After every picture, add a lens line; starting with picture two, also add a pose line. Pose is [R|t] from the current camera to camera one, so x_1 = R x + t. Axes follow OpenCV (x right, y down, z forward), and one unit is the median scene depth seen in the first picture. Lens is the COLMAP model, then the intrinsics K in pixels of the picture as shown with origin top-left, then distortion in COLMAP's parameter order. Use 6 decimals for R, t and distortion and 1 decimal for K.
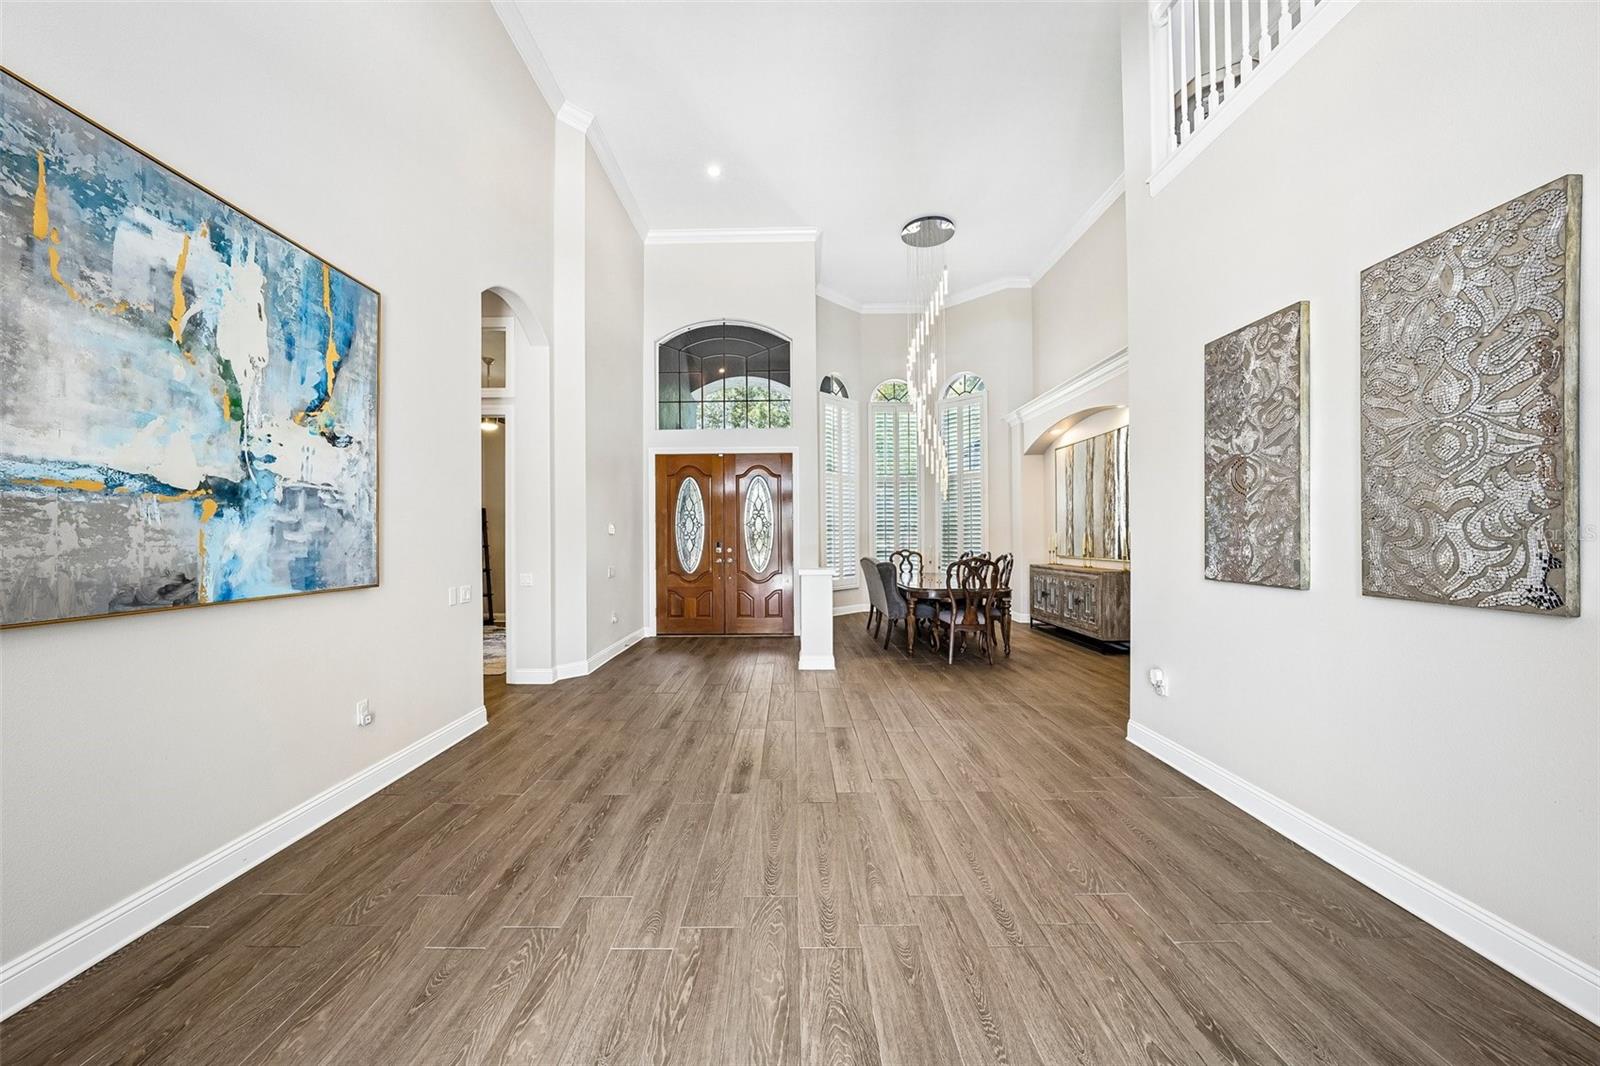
lens RADIAL K [[579.7, 0, 793.6], [0, 579.7, 539.4], [0, 0, 1]] dist [-0.000563, -0.000085]
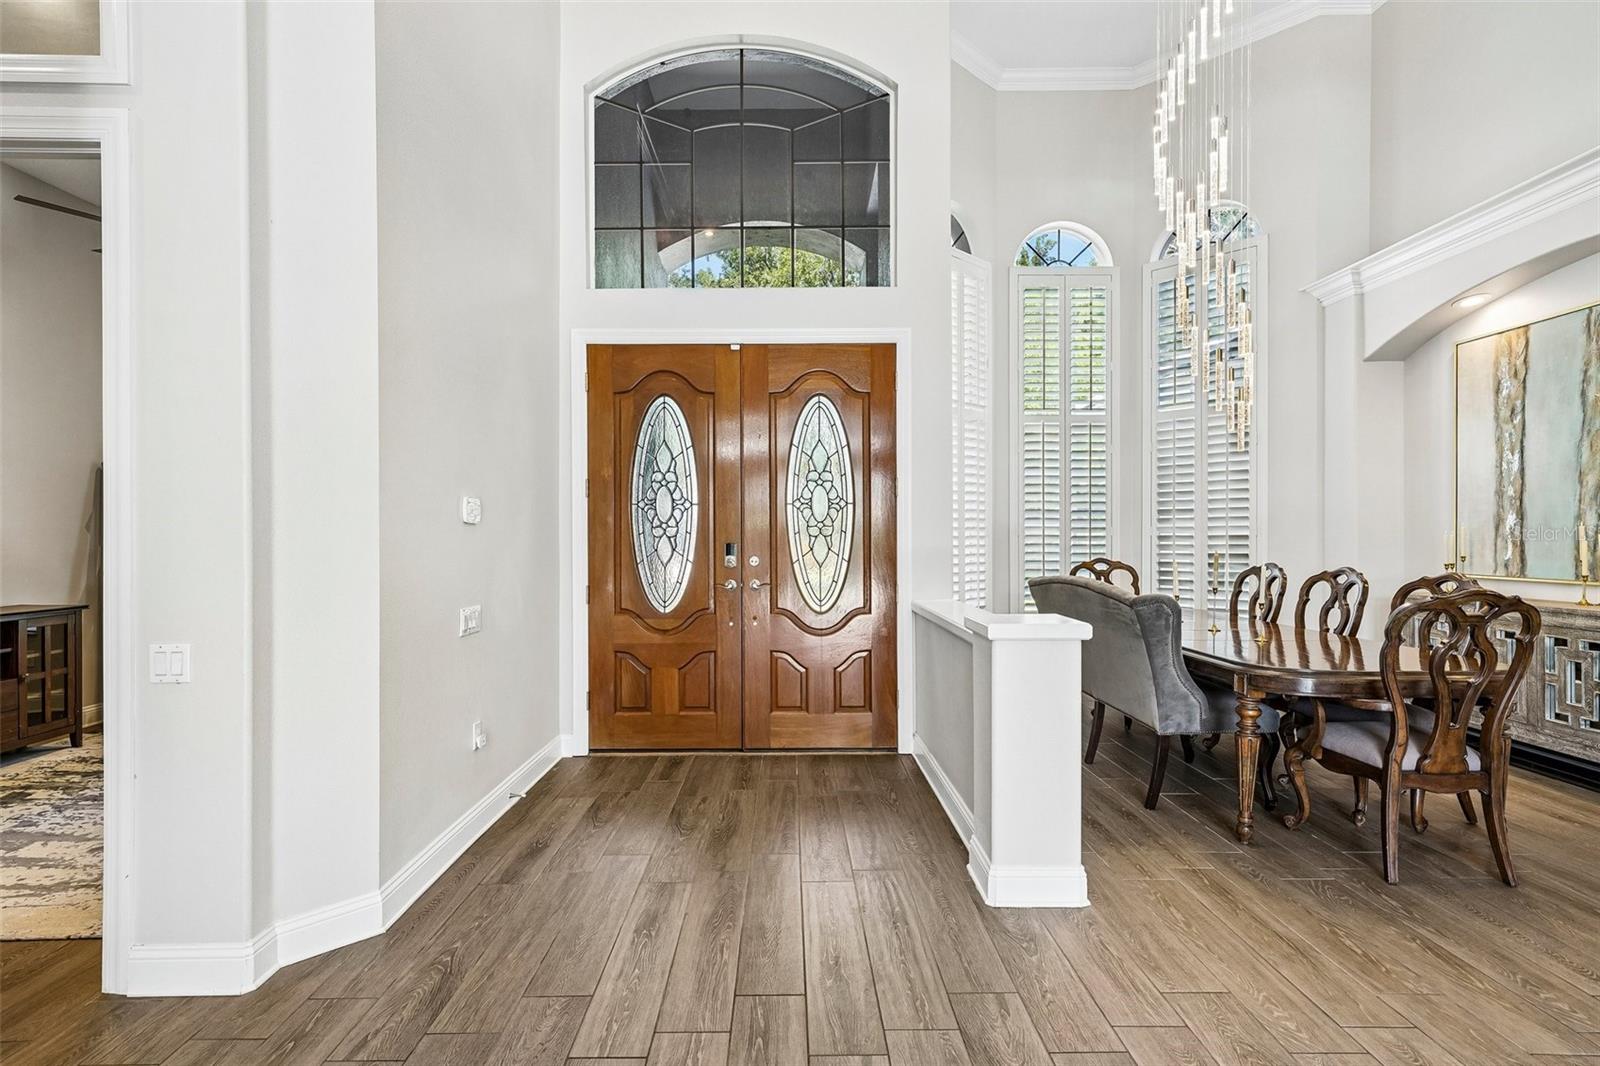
lens RADIAL K [[789.8, 0, 792.8], [0, 789.8, 535.1], [0, 0, 1]] dist [-0.001832, -0.000093]
pose [[0.999924, 0.003228, 0.011922, -0.091034], [-0.003240, 0.999994, 0.000967, -0.002249], [-0.011919, -0.001006, 0.999928, 0.406713]]
